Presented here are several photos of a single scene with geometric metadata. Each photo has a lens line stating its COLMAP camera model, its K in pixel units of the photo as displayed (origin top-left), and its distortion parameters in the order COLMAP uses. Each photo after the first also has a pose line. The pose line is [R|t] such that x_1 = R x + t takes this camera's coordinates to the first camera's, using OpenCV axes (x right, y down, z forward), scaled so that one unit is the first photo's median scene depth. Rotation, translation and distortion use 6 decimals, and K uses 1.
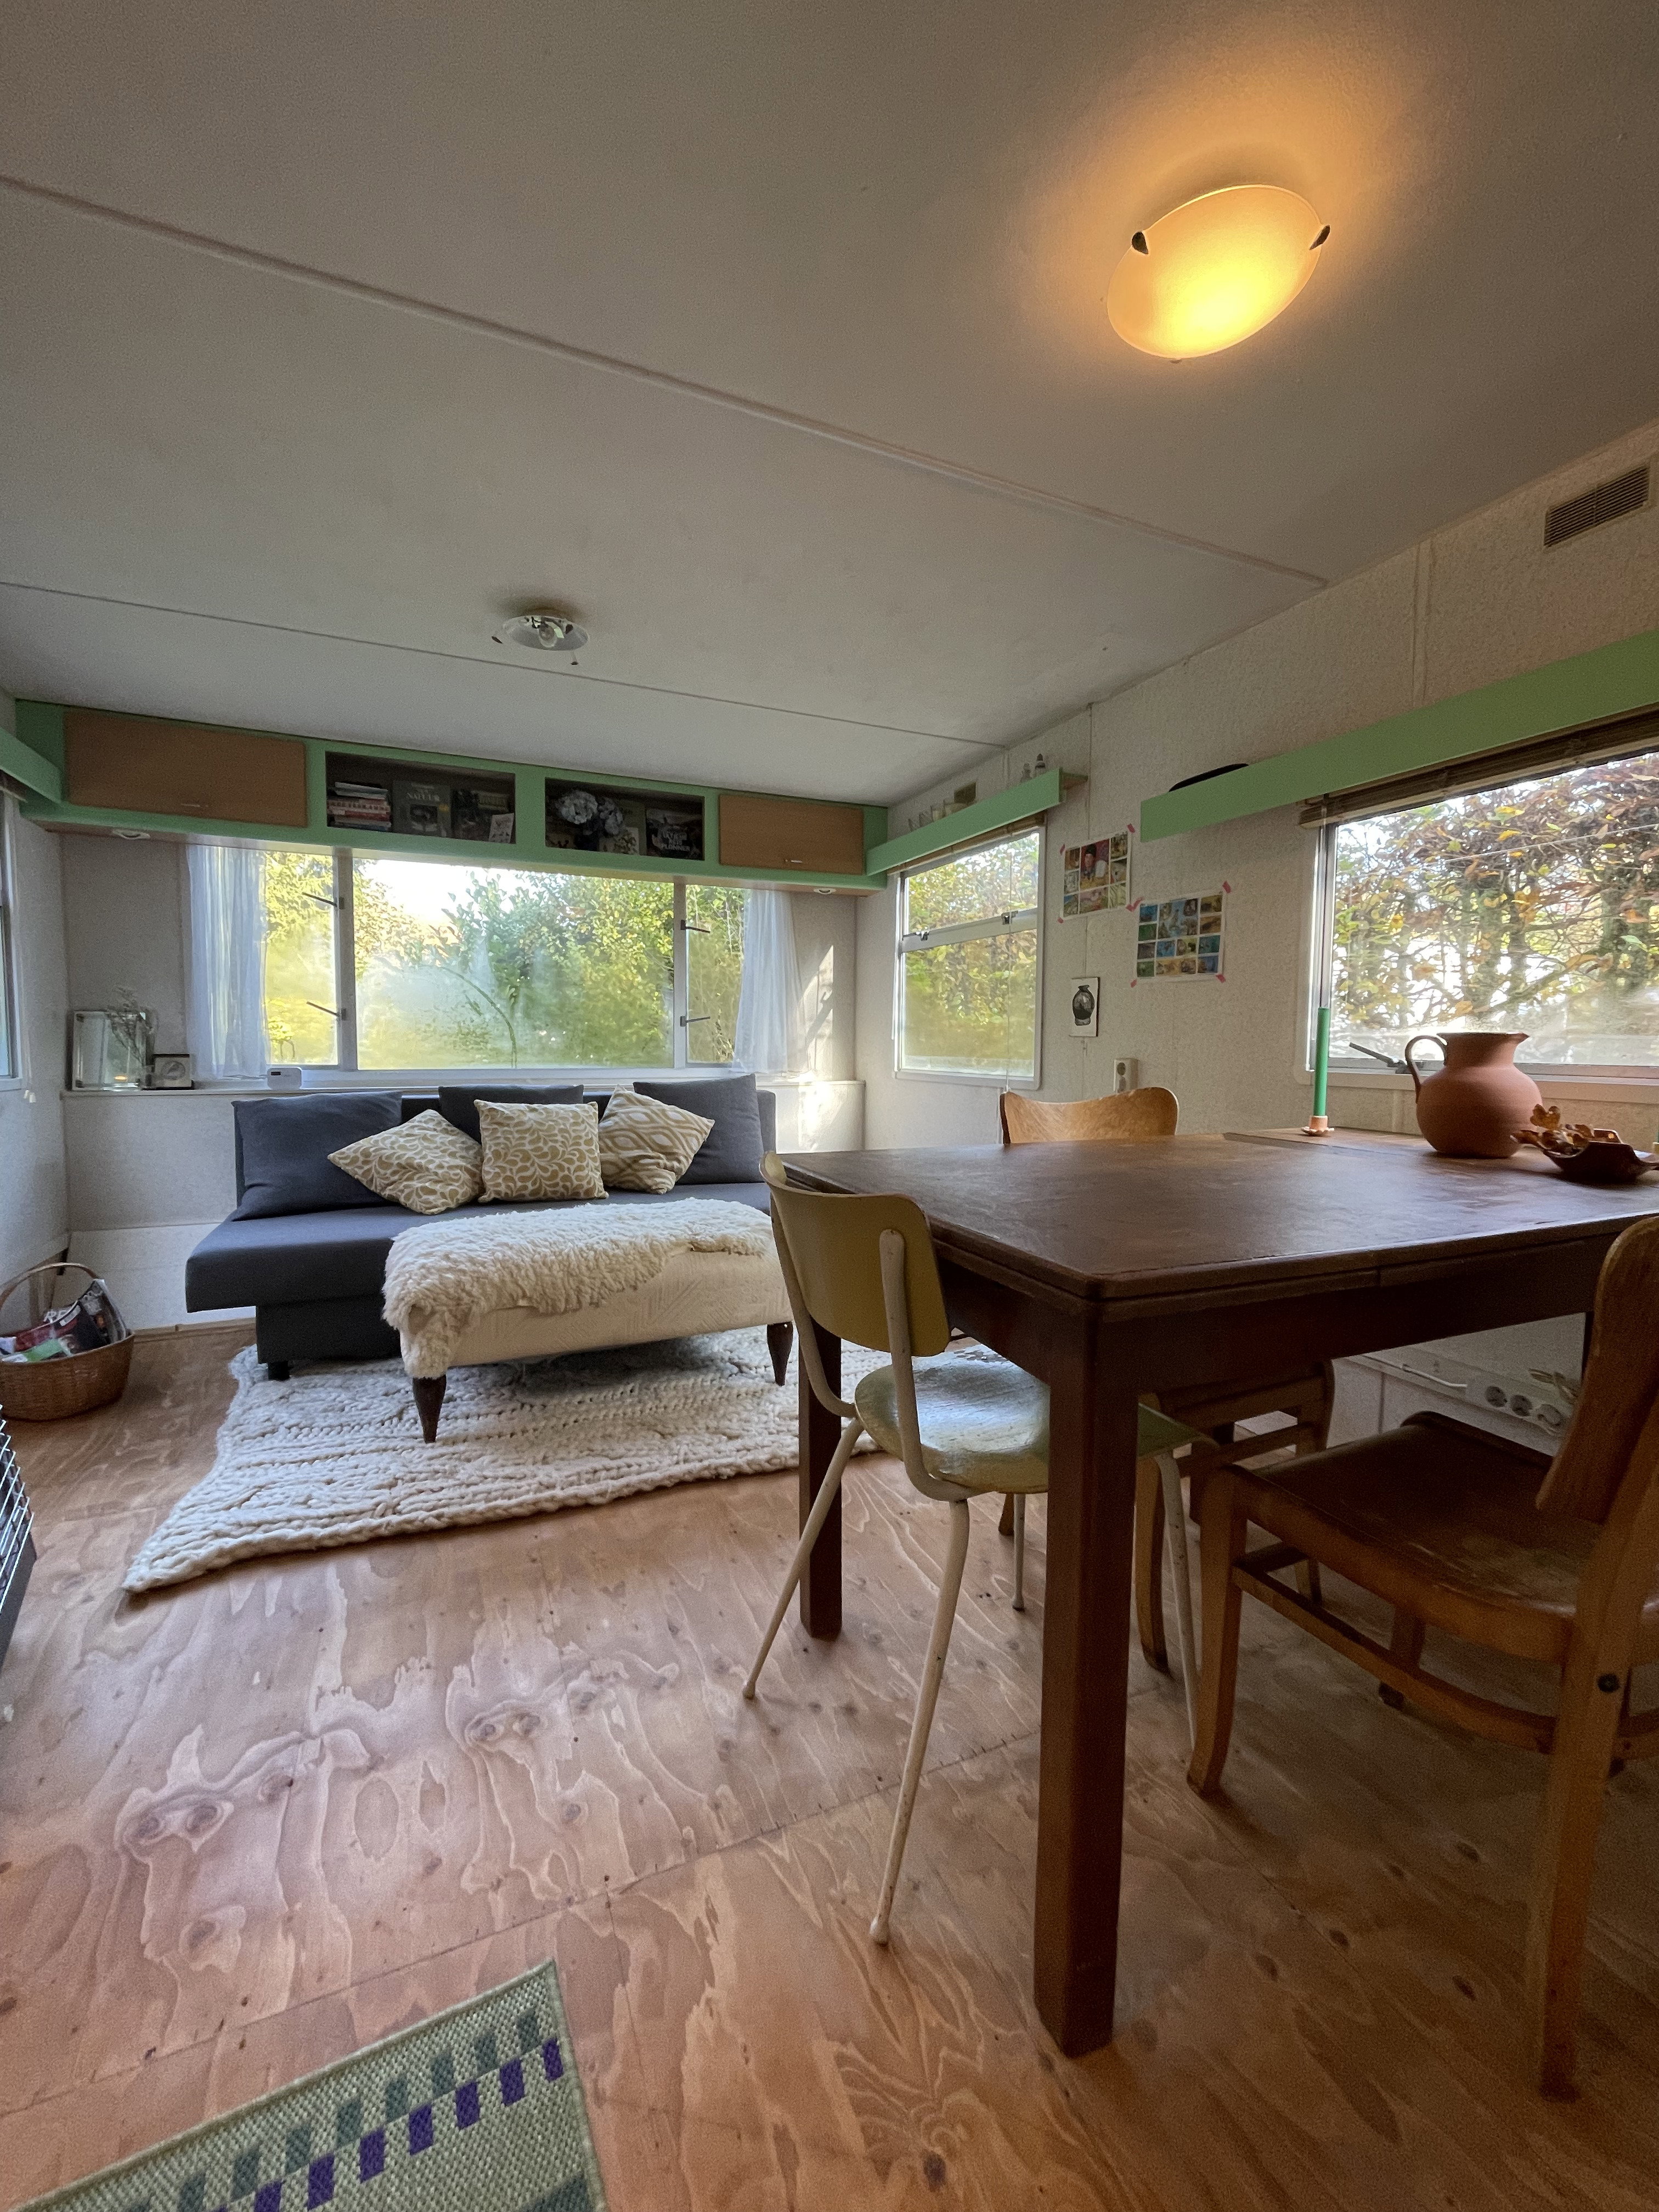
lens RADIAL K [[906.6, 0, 823.2], [0, 906.6, 1089.7], [0, 0, 1]] dist [-0.003431, -0.000247]
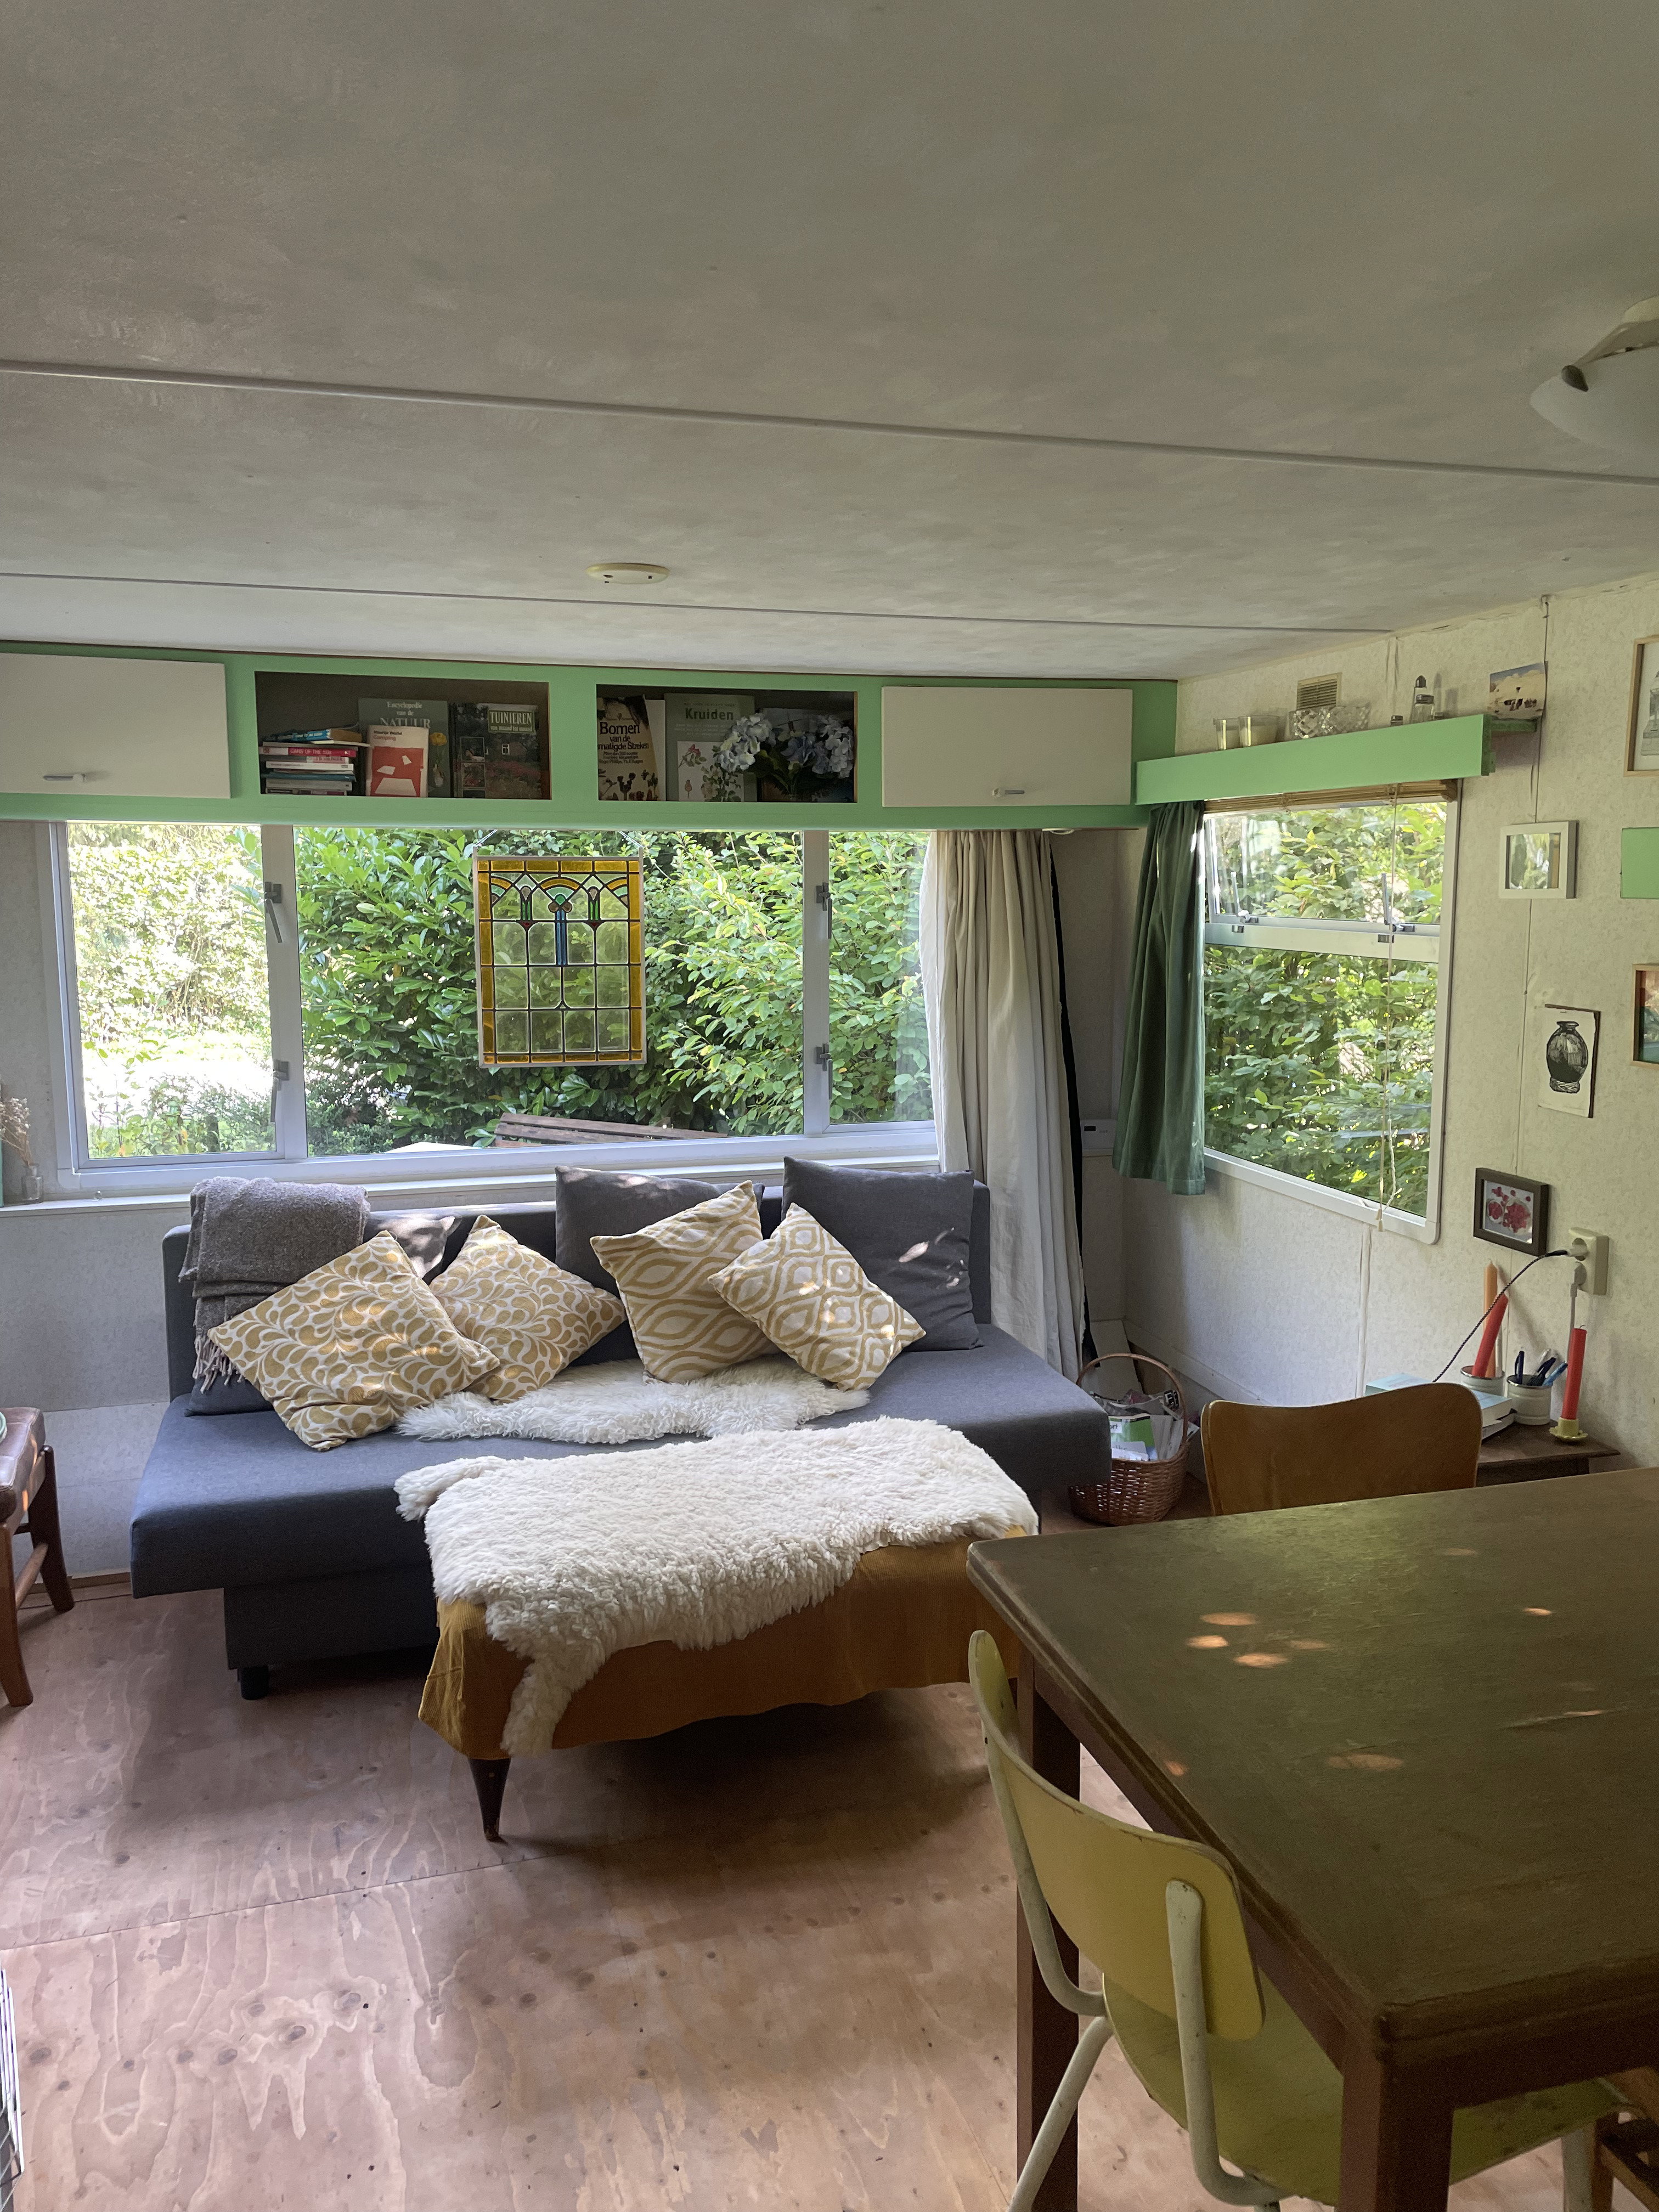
lens RADIAL K [[1691.1, 0, 845.4], [0, 1691.1, 1102.5], [0, 0, 1]] dist [0.112082, -0.147881]
pose [[0.990864, -0.000500, -0.134867, 0.012964], [0.012450, 0.996062, 0.087778, -0.302261], [0.134292, -0.088655, 0.986968, -0.201787]]
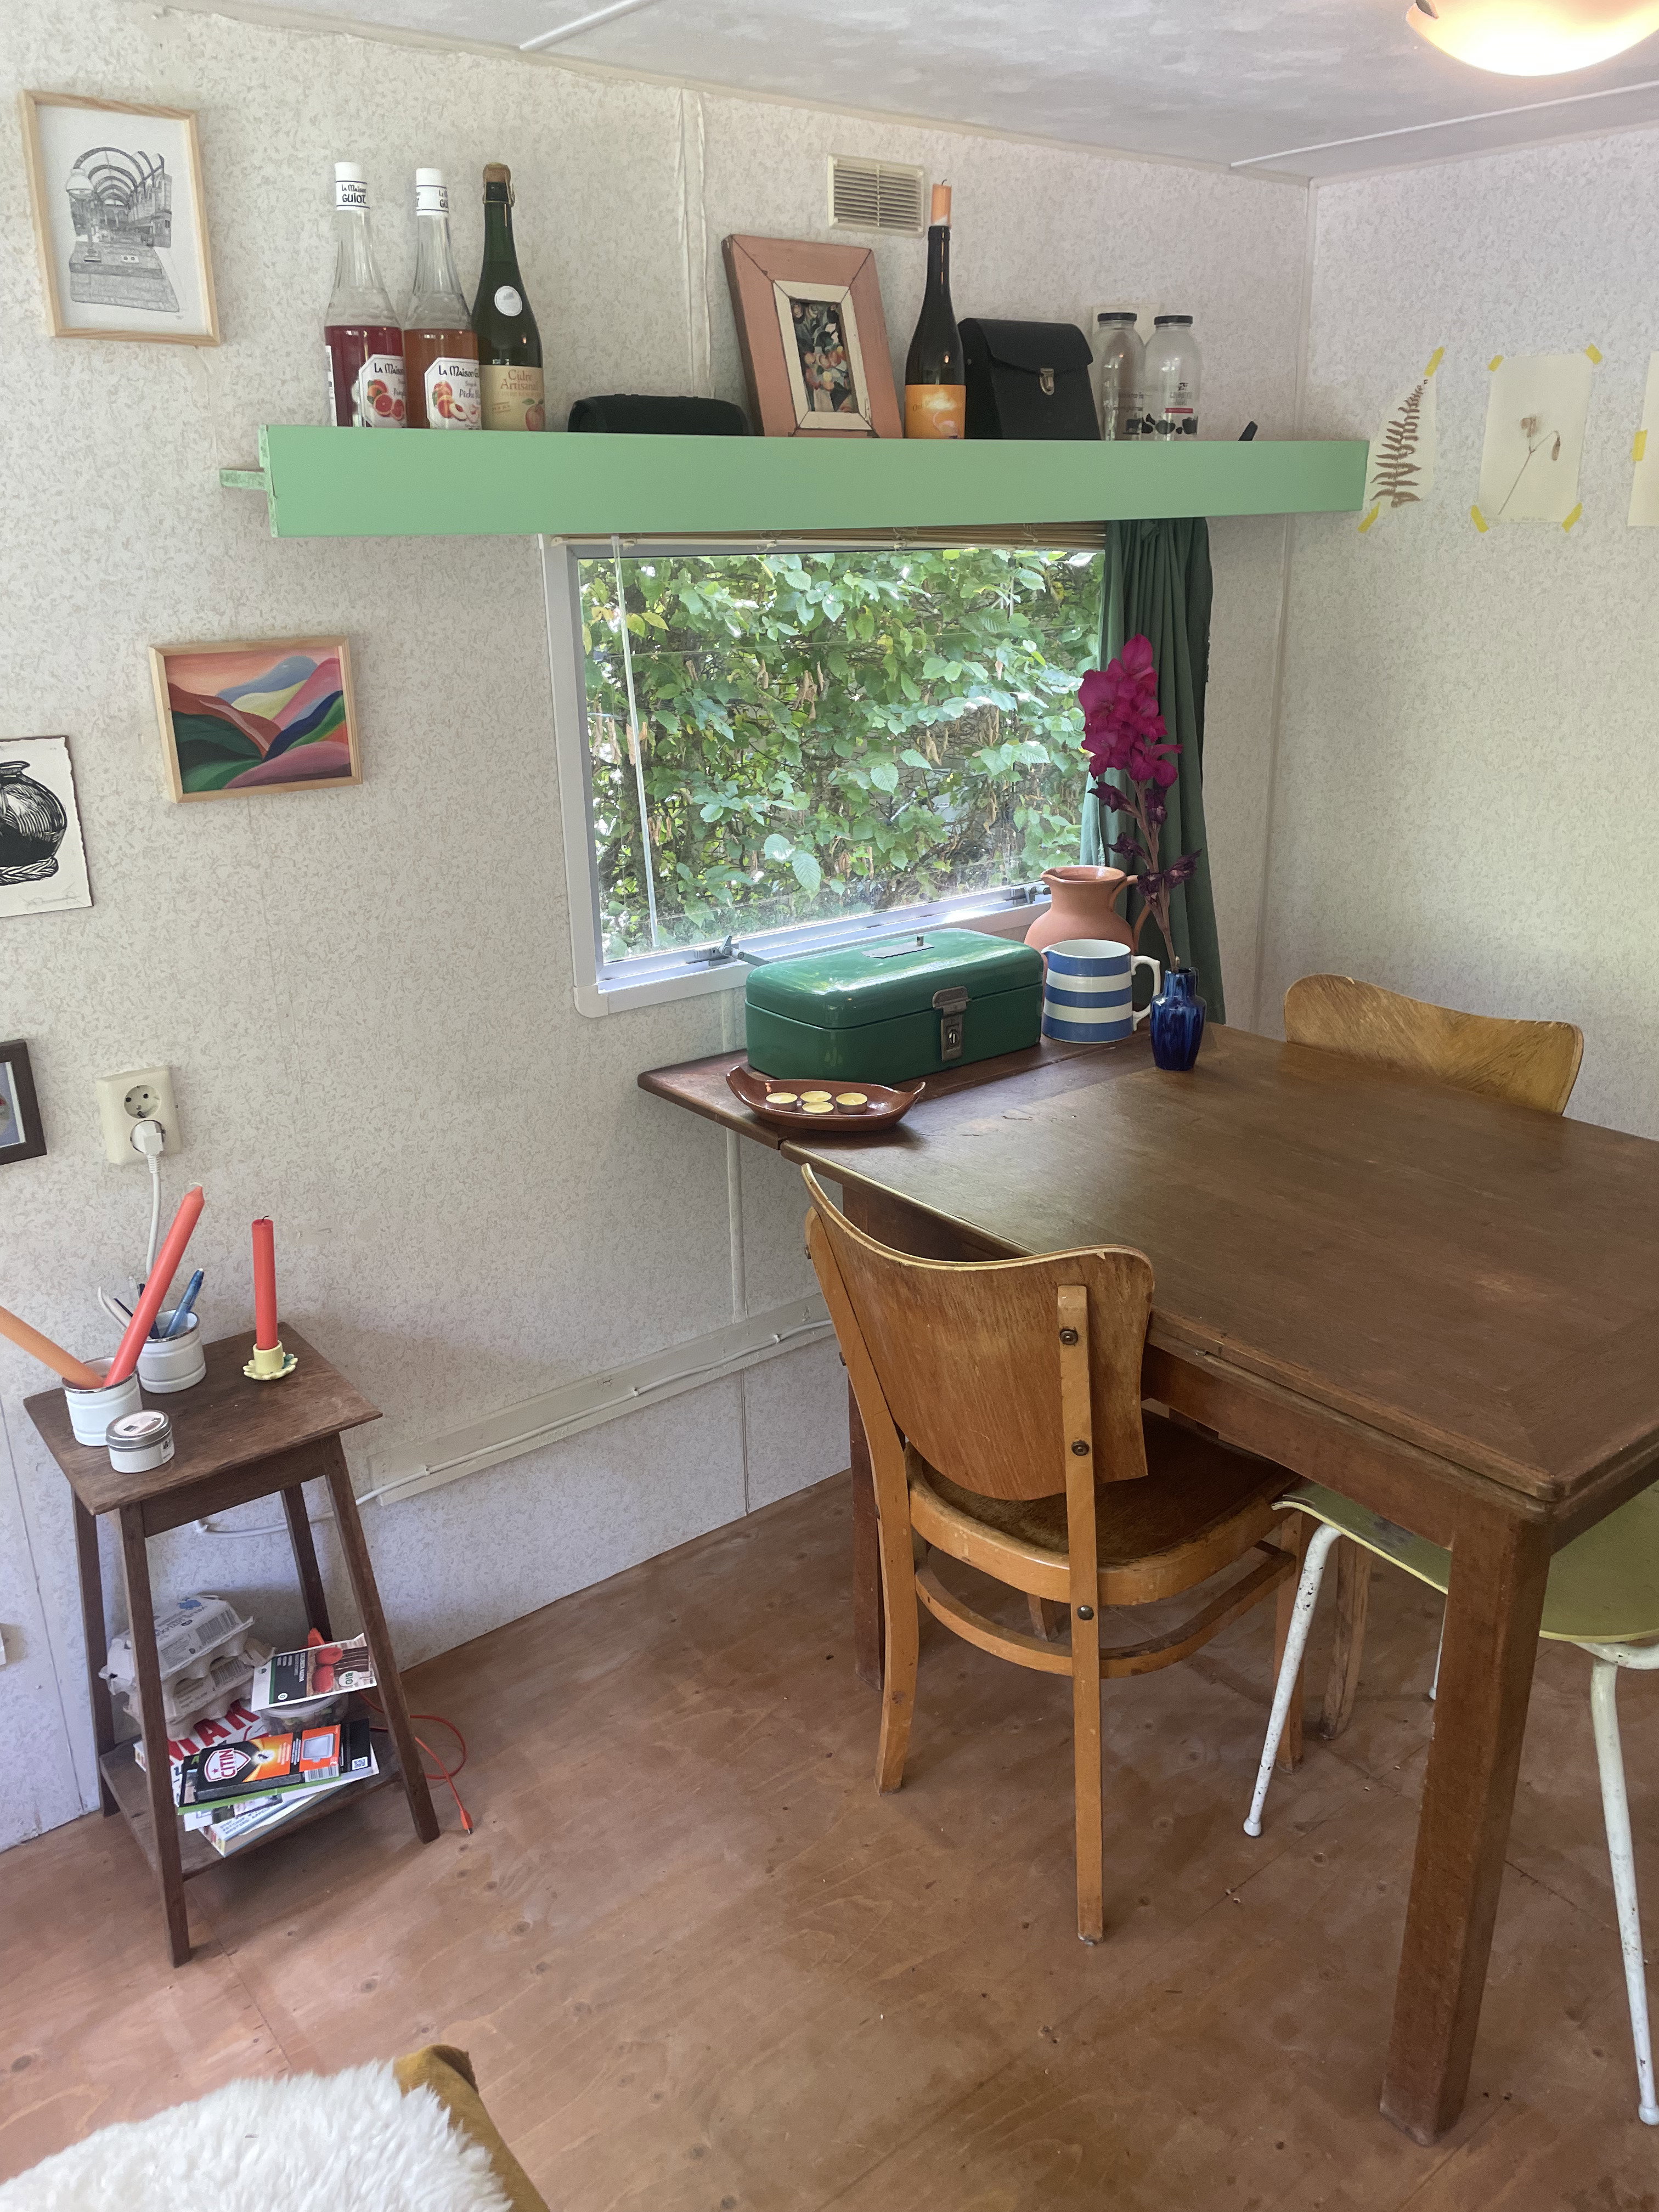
lens RADIAL K [[1691.1, 0, 845.4], [0, 1691.1, 1102.5], [0, 0, 1]] dist [0.112082, -0.147881]
pose [[-0.274088, -0.333714, 0.901948, -0.566322], [0.053768, 0.931080, 0.360832, -0.371181], [-0.960200, 0.147396, -0.237255, 1.212899]]
